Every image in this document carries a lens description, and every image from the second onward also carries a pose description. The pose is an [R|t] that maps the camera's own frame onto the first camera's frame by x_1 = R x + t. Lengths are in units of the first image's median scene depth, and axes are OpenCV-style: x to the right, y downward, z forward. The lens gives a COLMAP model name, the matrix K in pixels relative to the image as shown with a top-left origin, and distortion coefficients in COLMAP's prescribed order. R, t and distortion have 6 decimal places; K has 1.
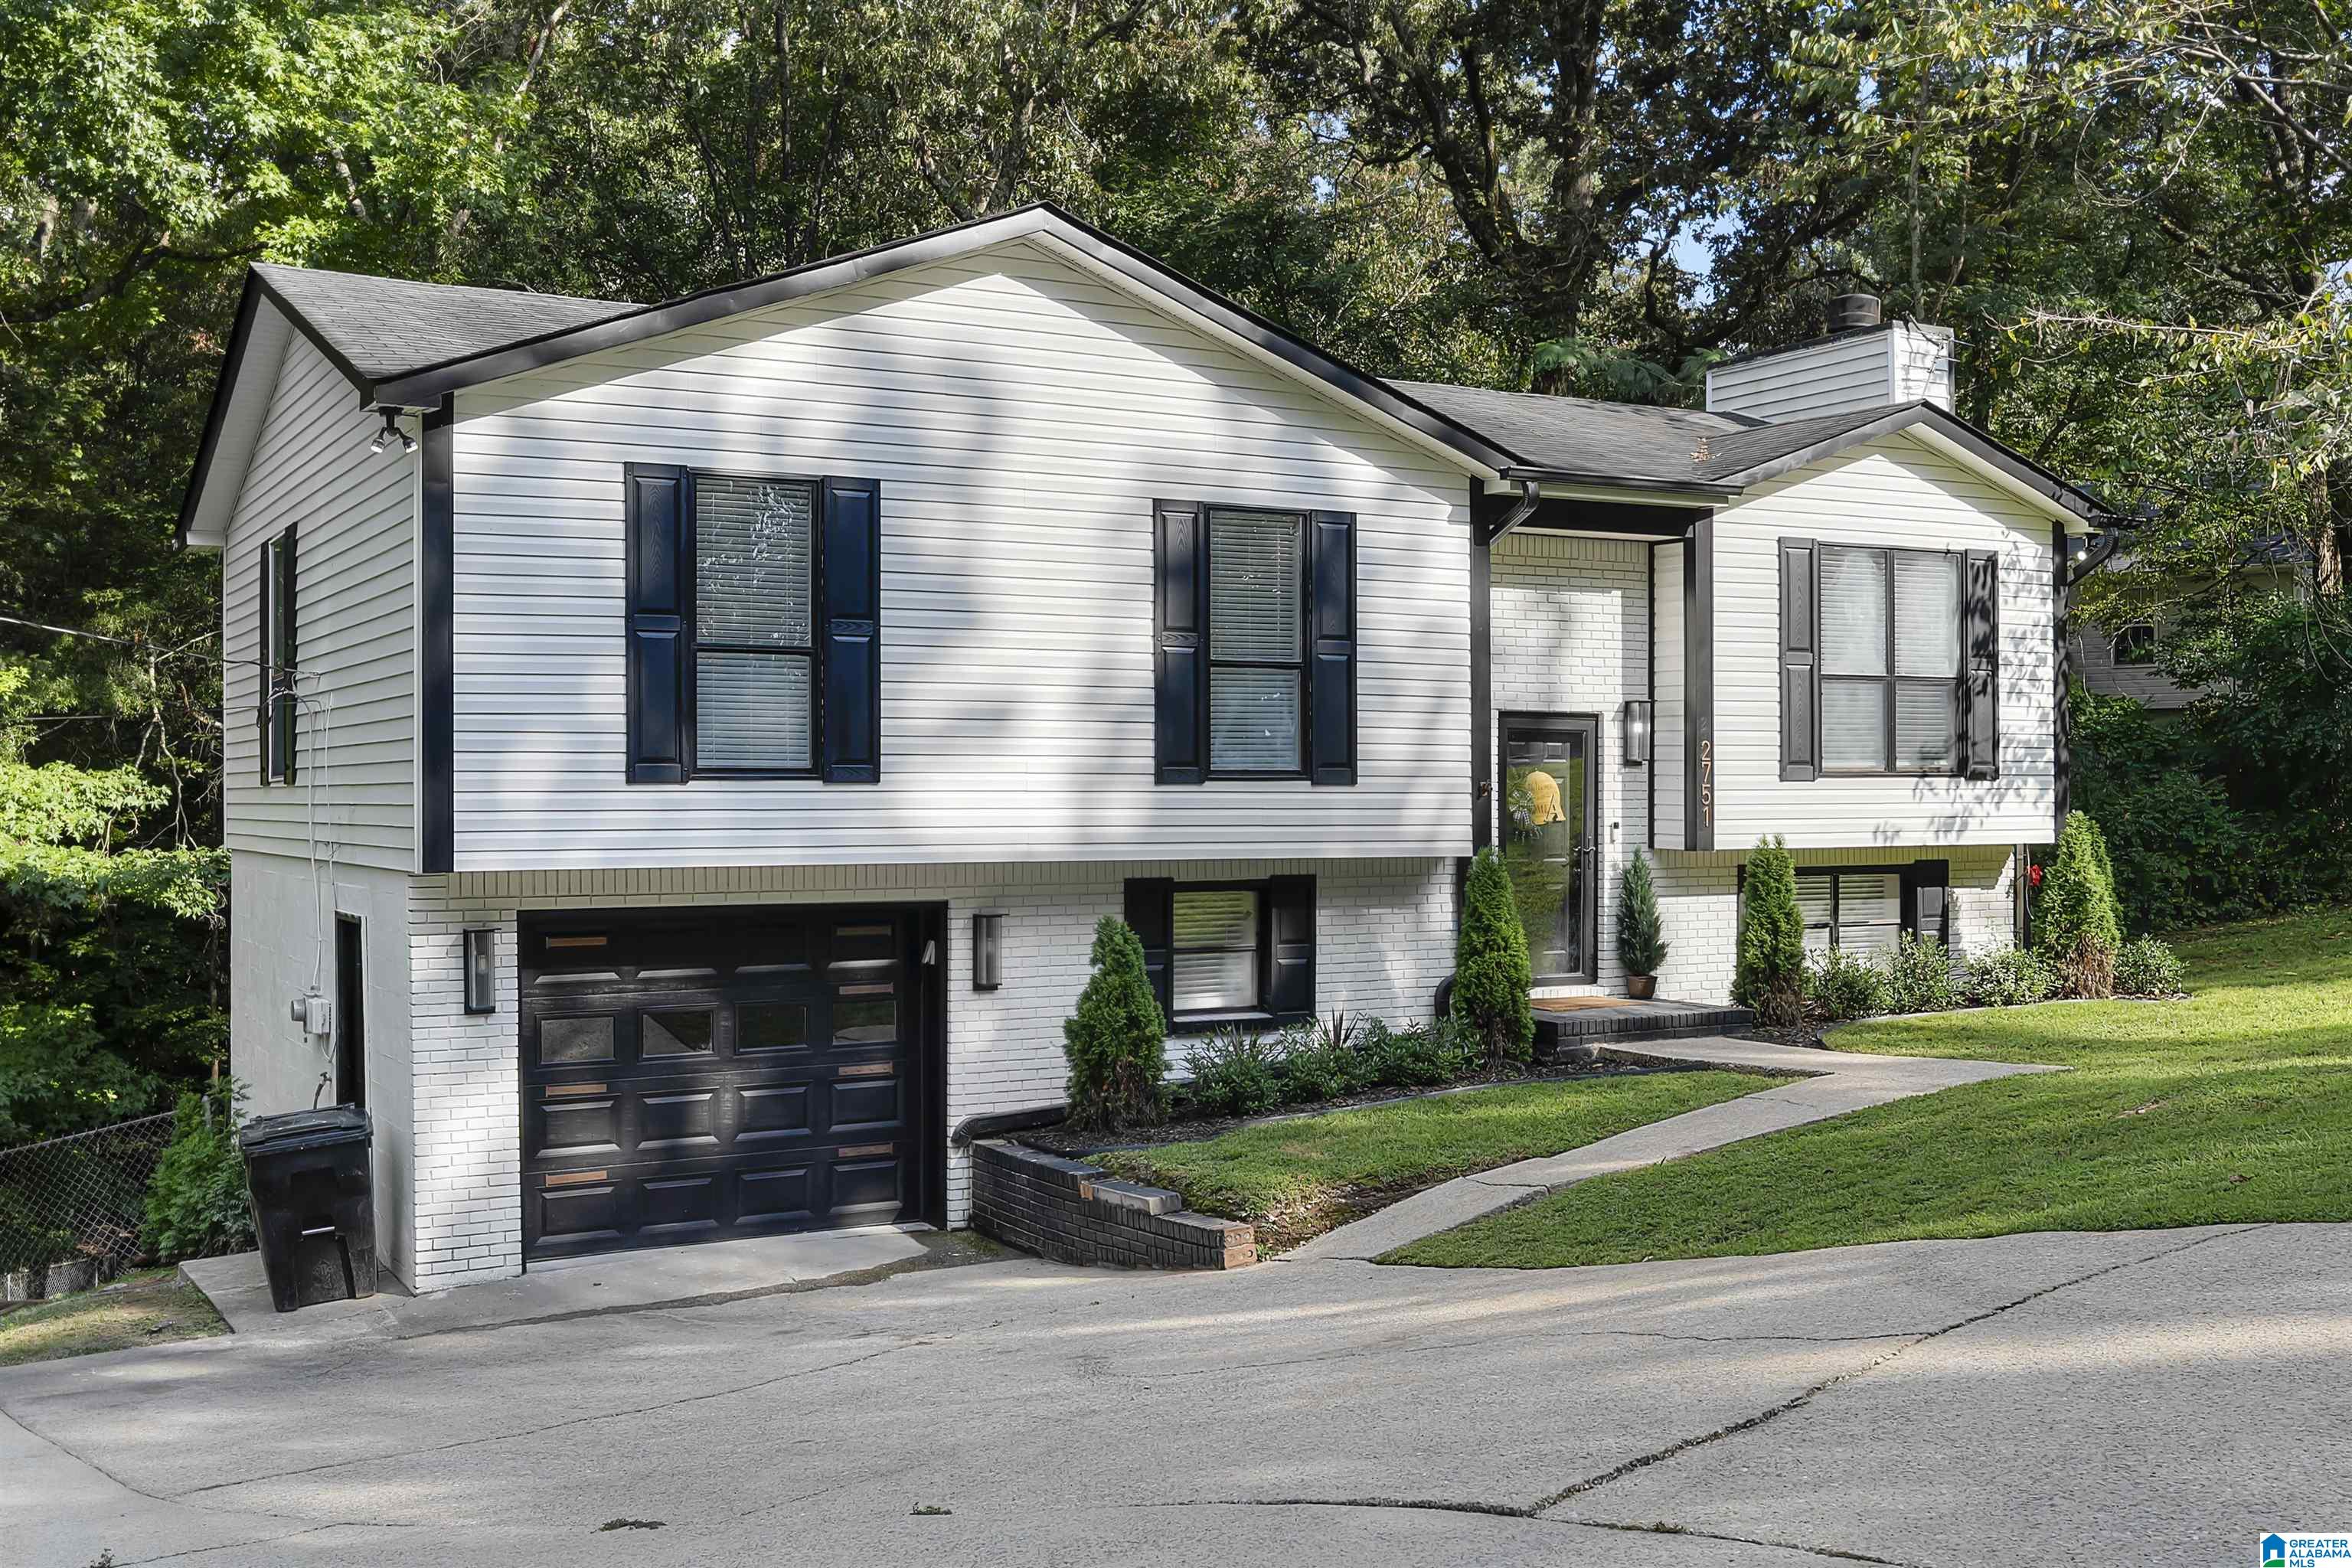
lens RADIAL K [[2407.1, 0, 1173.6], [0, 2407.1, 782.9], [0, 0, 1]] dist [-0.018082, 0.000000]
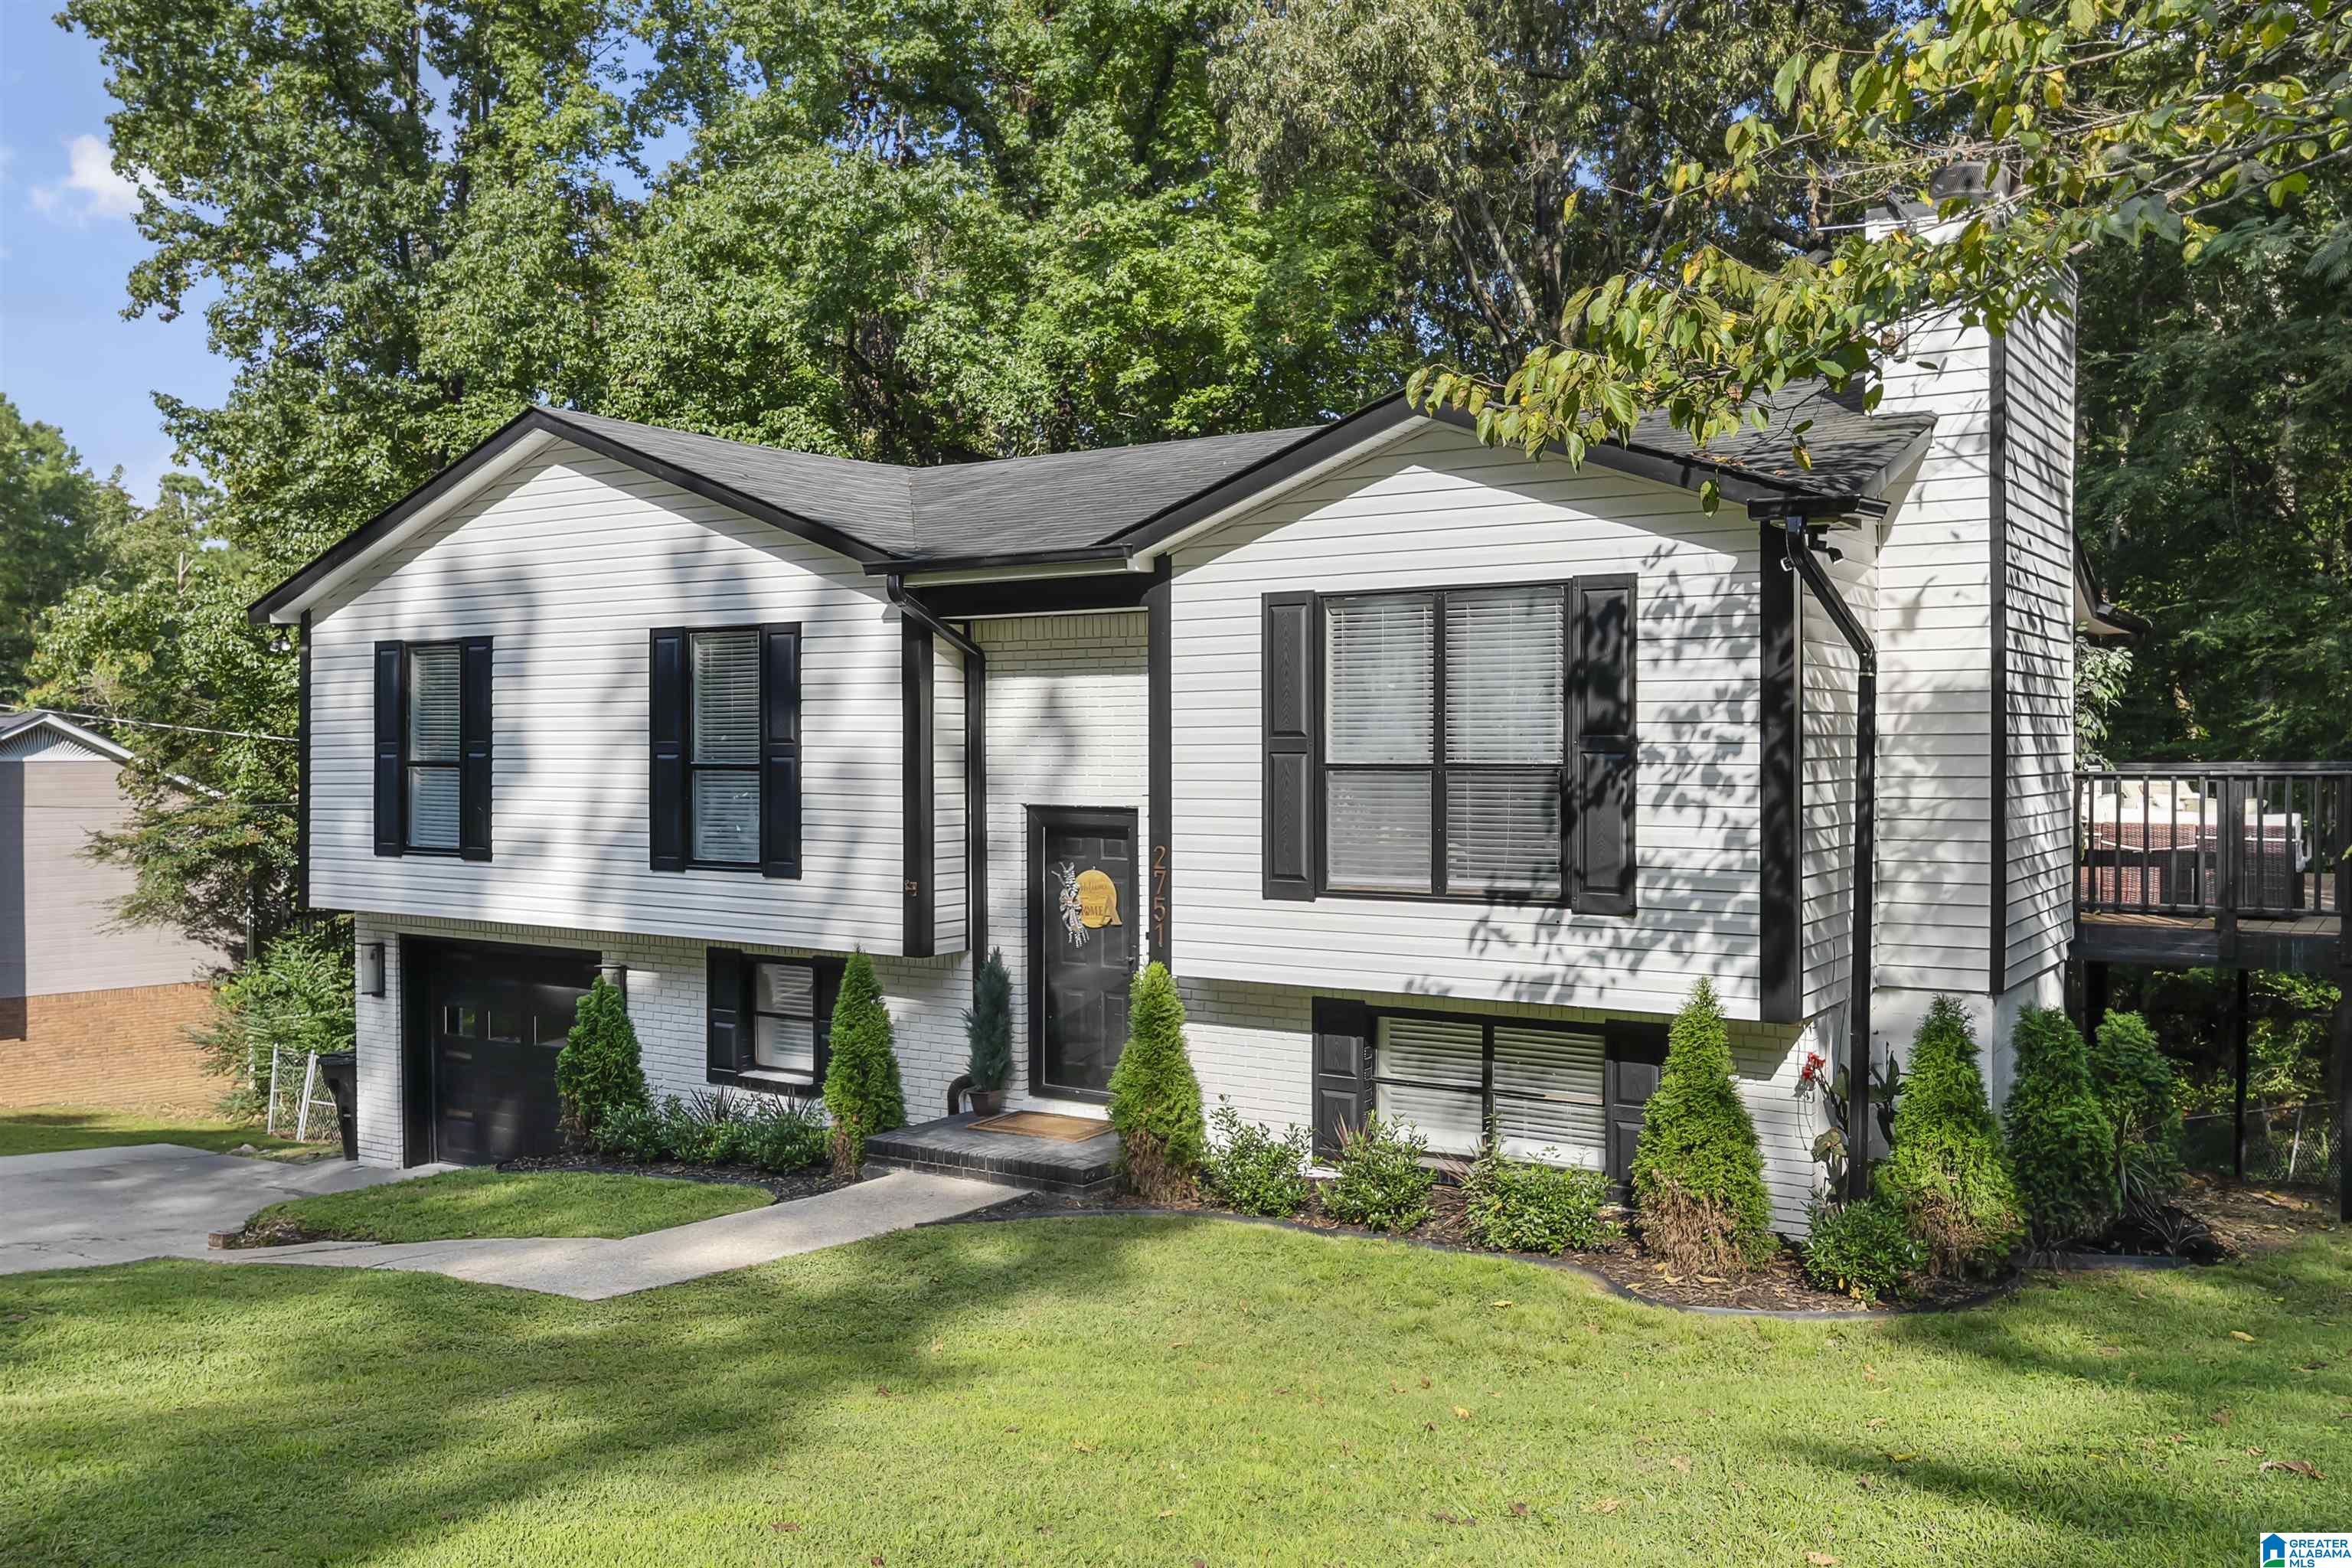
lens RADIAL K [[1918.0, 0, 1171.4], [0, 1918.0, 781.5], [0, 0, 1]] dist [-0.023045, -0.008000]
pose [[0.454365, 0.016985, -0.890654, 0.847572], [0.001184, 0.999806, 0.019671, -0.054939], [0.890815, -0.009993, 0.454256, 0.716395]]
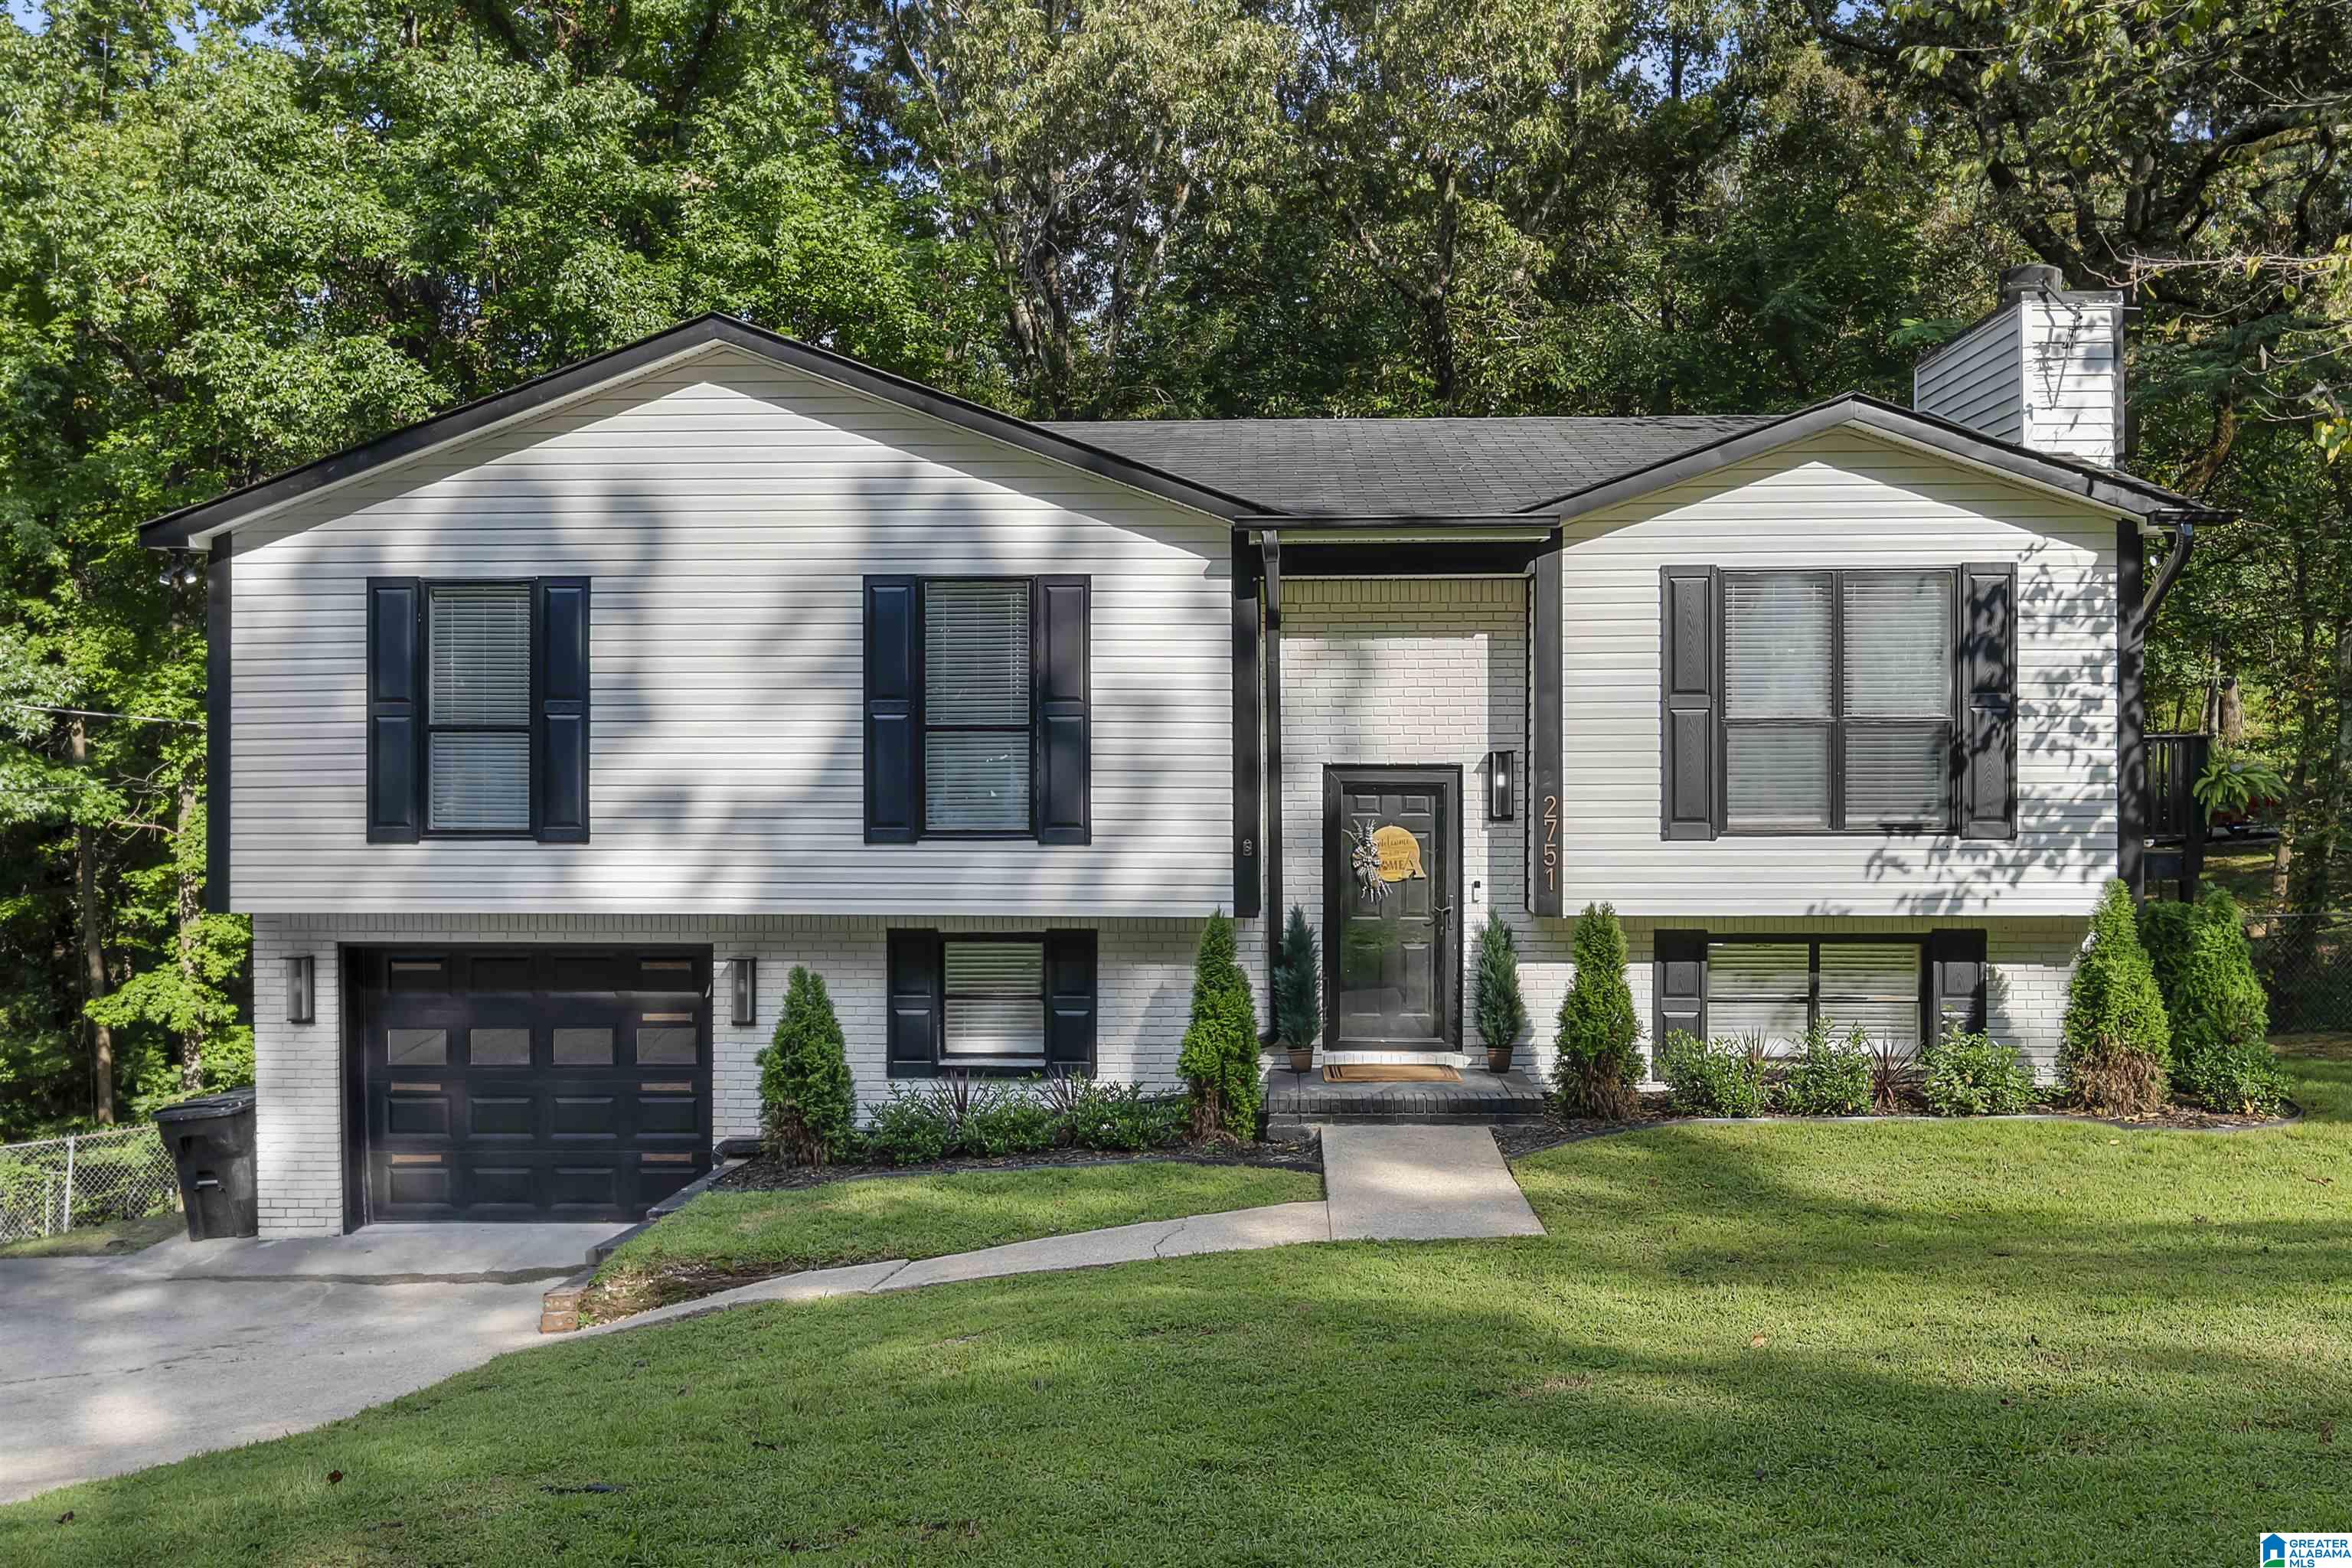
lens RADIAL K [[1918.0, 0, 1179.2], [0, 1918.0, 784.1], [0, 0, 1]] dist [-0.023045, -0.008000]
pose [[0.847797, 0.005469, -0.530293, 0.500324], [0.001918, 0.999909, 0.013379, -0.032908], [0.530317, -0.012360, 0.847709, 0.318890]]
